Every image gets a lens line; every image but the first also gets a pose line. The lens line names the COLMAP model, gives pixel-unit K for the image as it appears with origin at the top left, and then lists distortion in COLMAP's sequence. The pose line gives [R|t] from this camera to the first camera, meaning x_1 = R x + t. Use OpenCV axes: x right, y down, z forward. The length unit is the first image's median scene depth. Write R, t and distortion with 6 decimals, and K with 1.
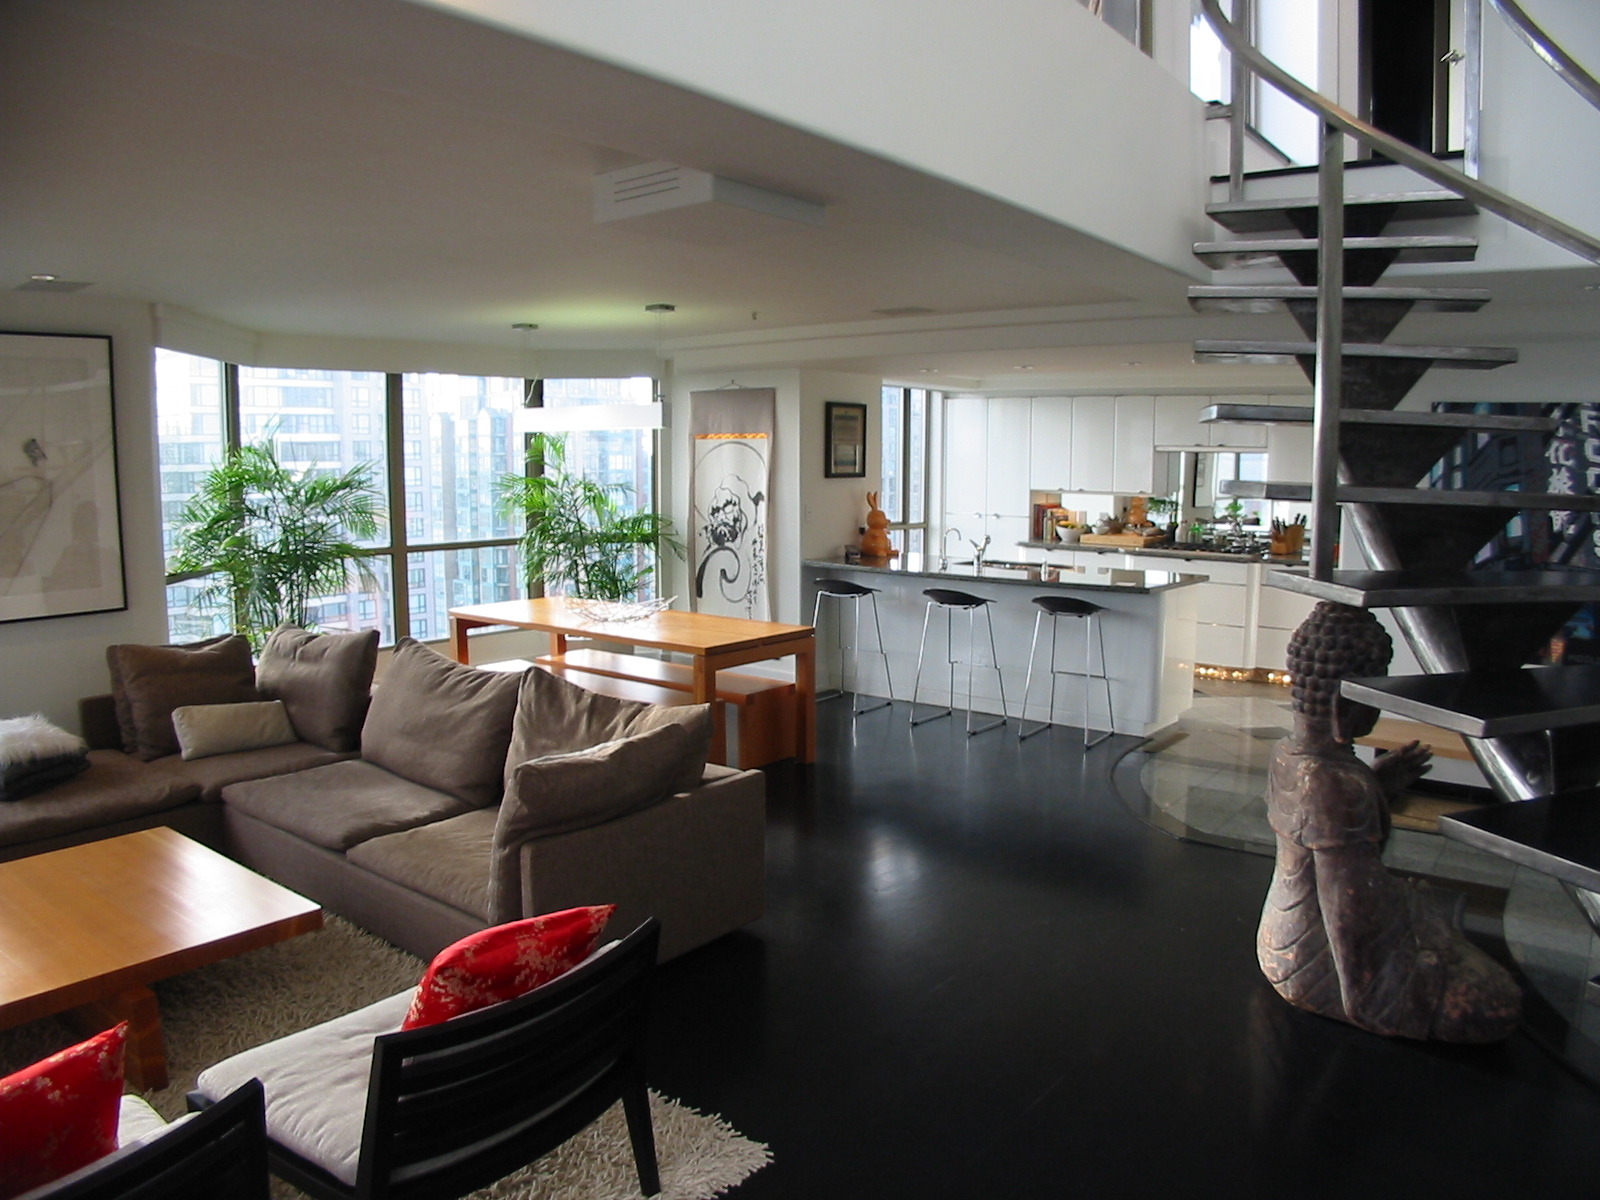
lens RADIAL K [[1143.7, 0, 832.3], [0, 1143.7, 606.7], [0, 0, 1]] dist [-0.197168, 0.092802]
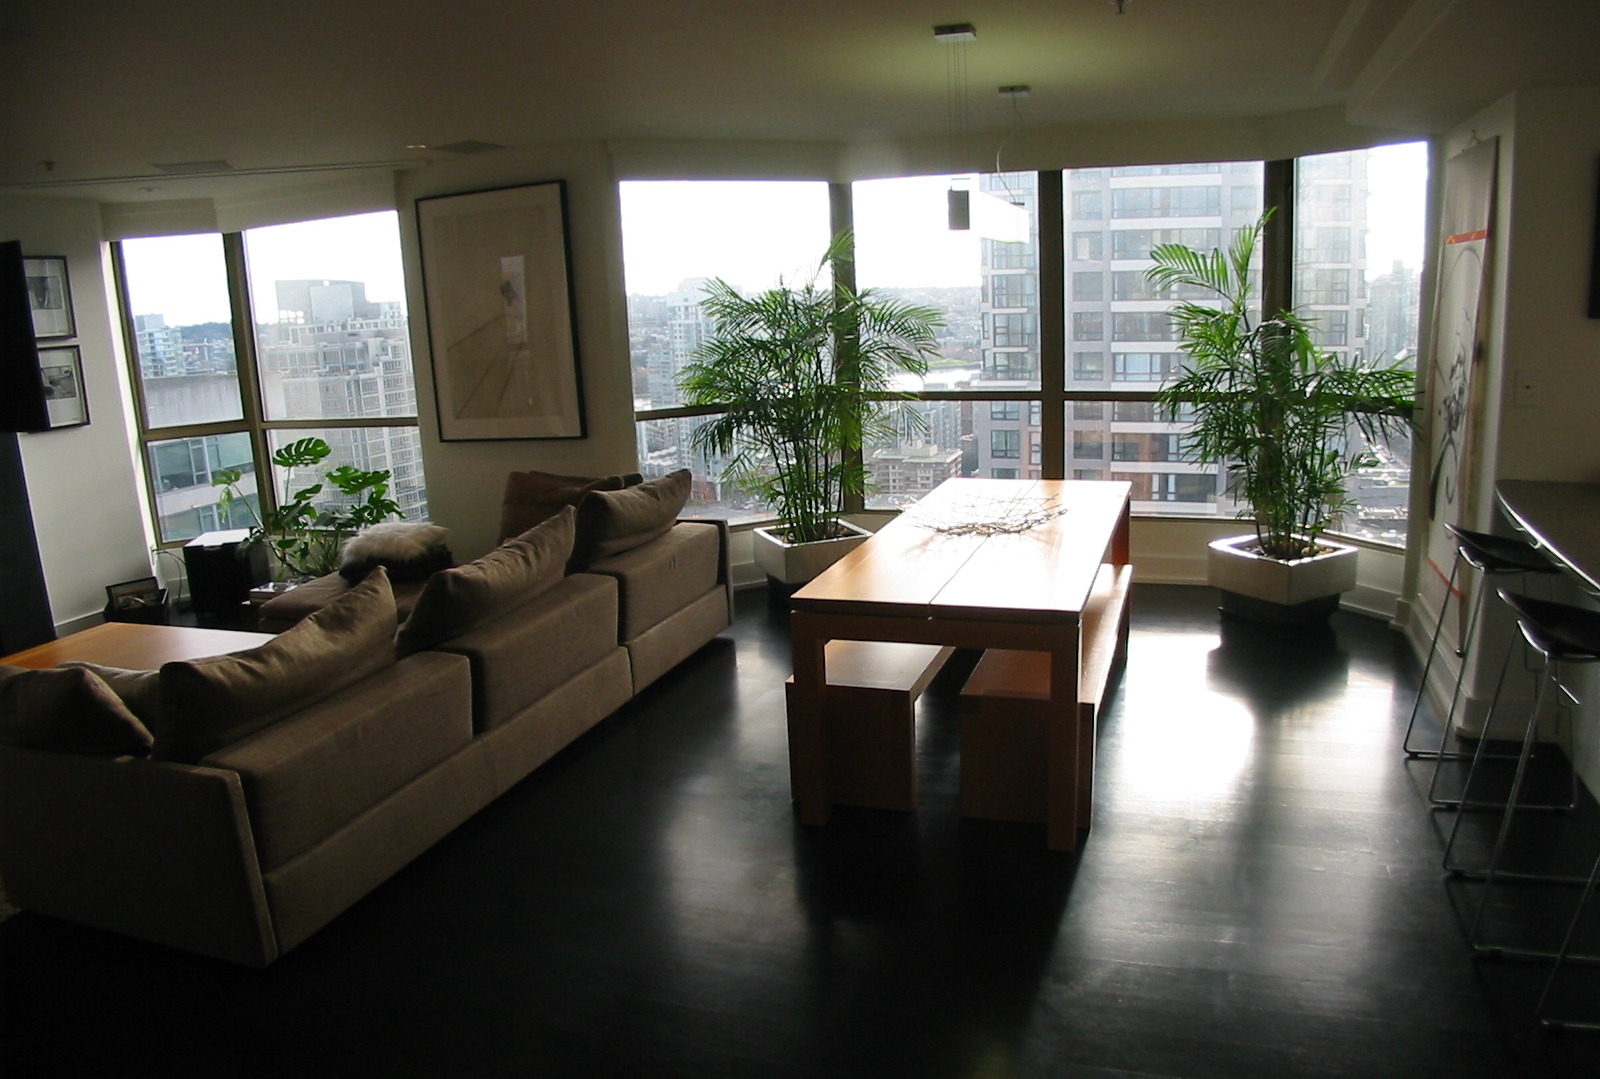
lens RADIAL K [[1160.6, 0, 803.0], [0, 1160.6, 588.8], [0, 0, 1]] dist [-0.140754, 0.006047]
pose [[0.325705, 0.217863, -0.920028, 0.264201], [-0.077380, 0.975967, 0.203715, -0.055026], [0.942300, 0.004841, 0.334736, 0.438339]]
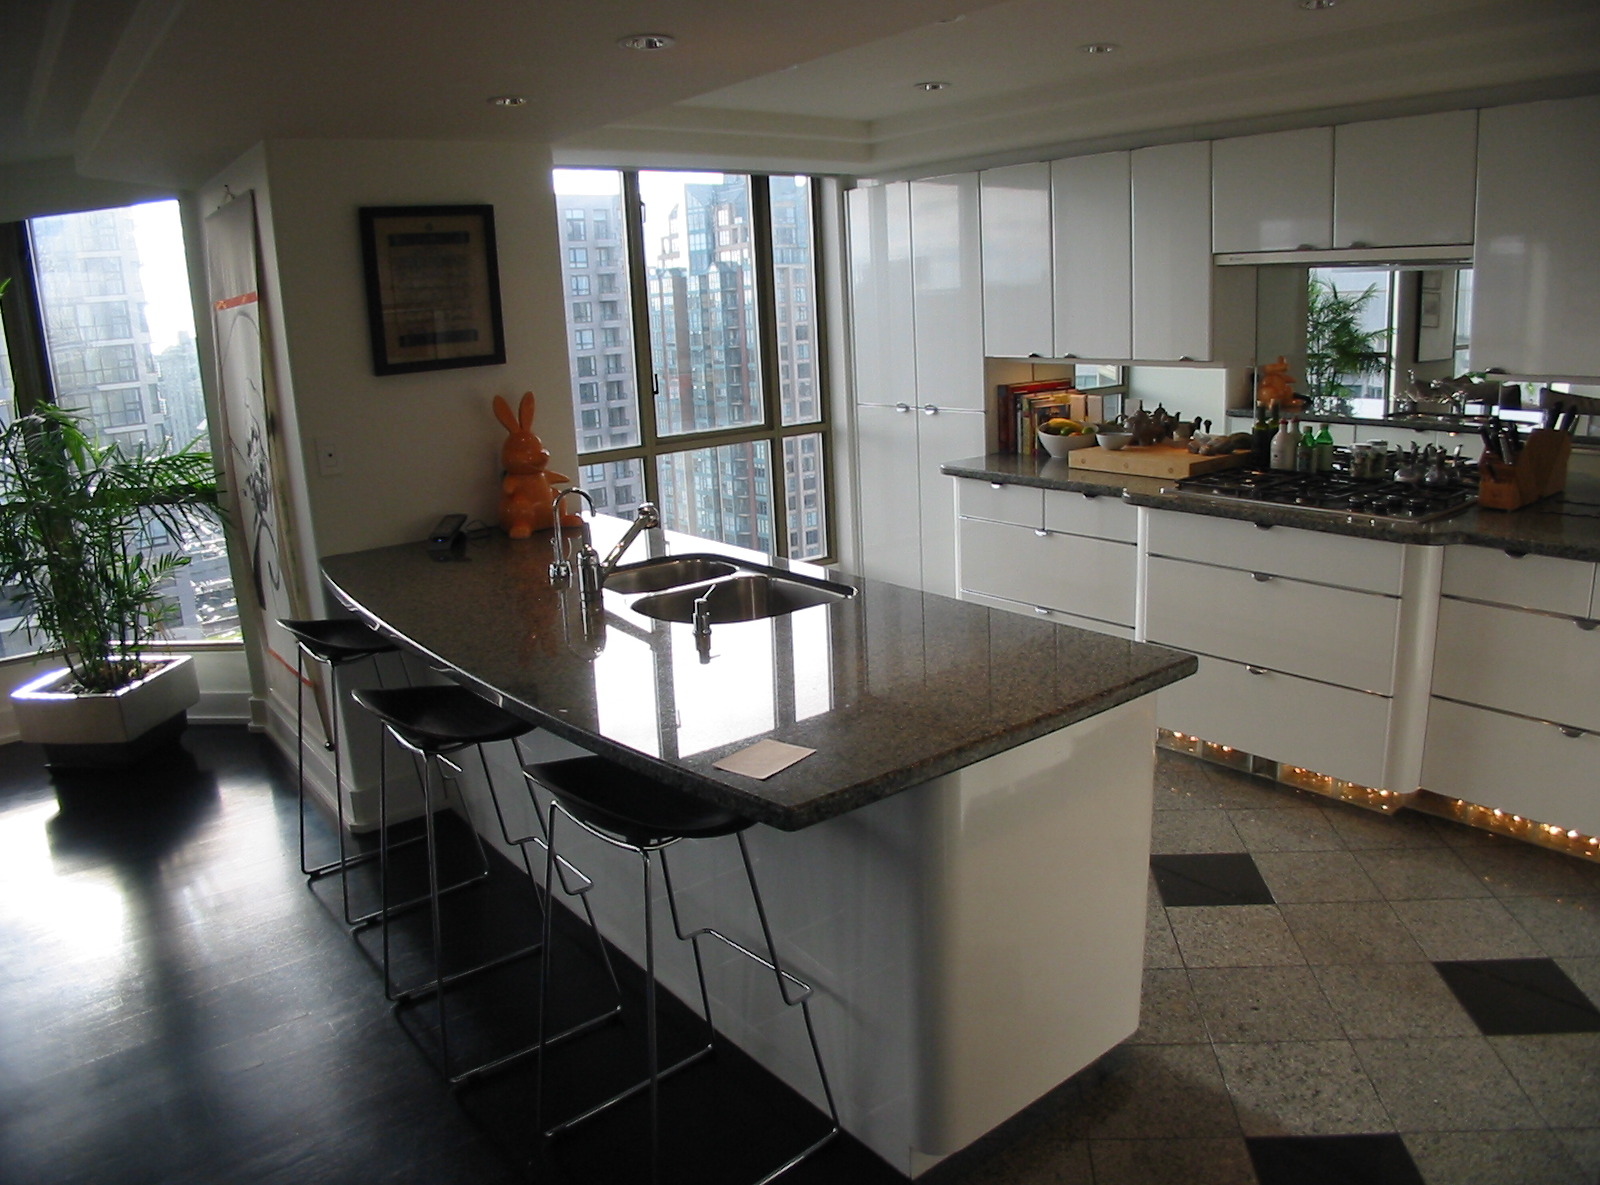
lens RADIAL K [[1143.4, 0, 829.2], [0, 1143.4, 592.2], [0, 0, 1]] dist [-0.192712, 0.087180]
pose [[0.972966, 0.006823, -0.230848, 0.223085], [0.021045, 0.992785, 0.118044, -0.060535], [0.229988, -0.119711, 0.965803, 0.490277]]
